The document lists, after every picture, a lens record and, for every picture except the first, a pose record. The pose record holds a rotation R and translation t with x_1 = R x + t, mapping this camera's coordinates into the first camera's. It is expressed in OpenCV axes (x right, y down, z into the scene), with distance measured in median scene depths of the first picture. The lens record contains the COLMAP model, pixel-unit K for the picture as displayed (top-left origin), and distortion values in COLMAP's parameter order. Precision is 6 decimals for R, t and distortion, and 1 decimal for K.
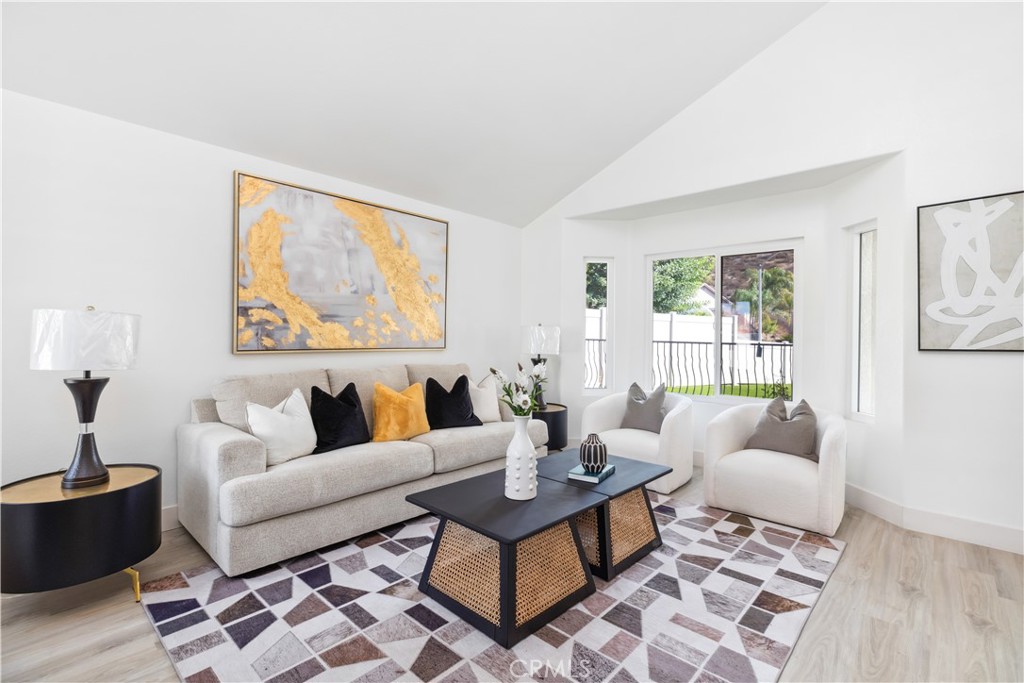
lens RADIAL K [[466.0, 0, 501.8], [0, 466.0, 338.4], [0, 0, 1]] dist [0.004208, 0.001126]
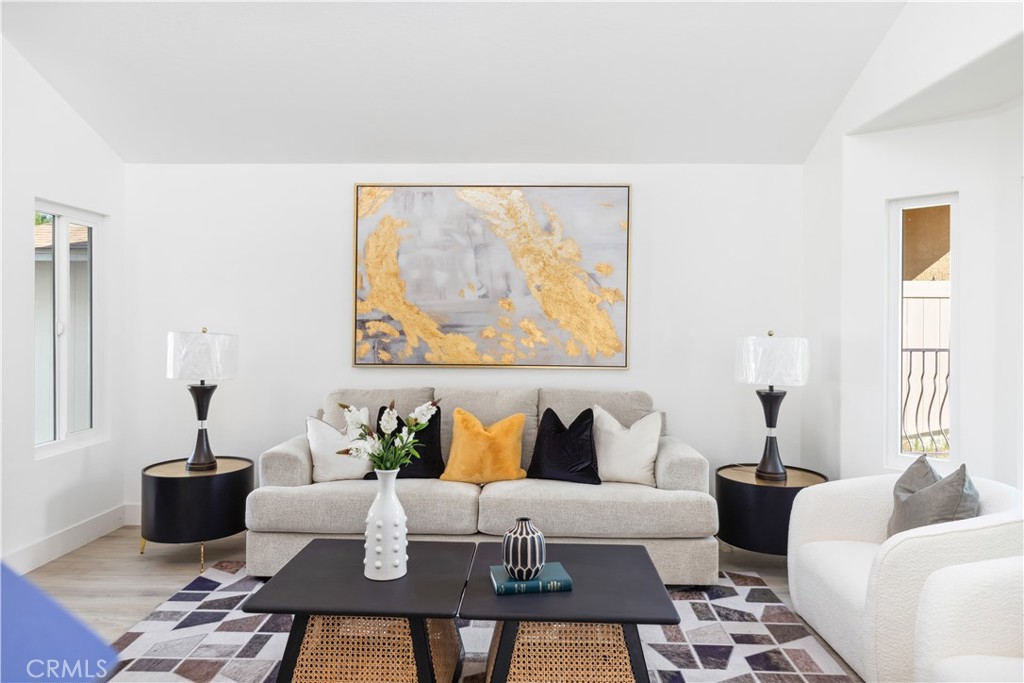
lens RADIAL K [[653.6, 0, 498.0], [0, 653.6, 329.0], [0, 0, 1]] dist [0.005598, 0.004077]
pose [[0.661920, -0.000480, -0.749575, 0.627116], [-0.003715, 0.999985, -0.003921, -0.040289], [0.749566, 0.005380, 0.661908, 0.277531]]
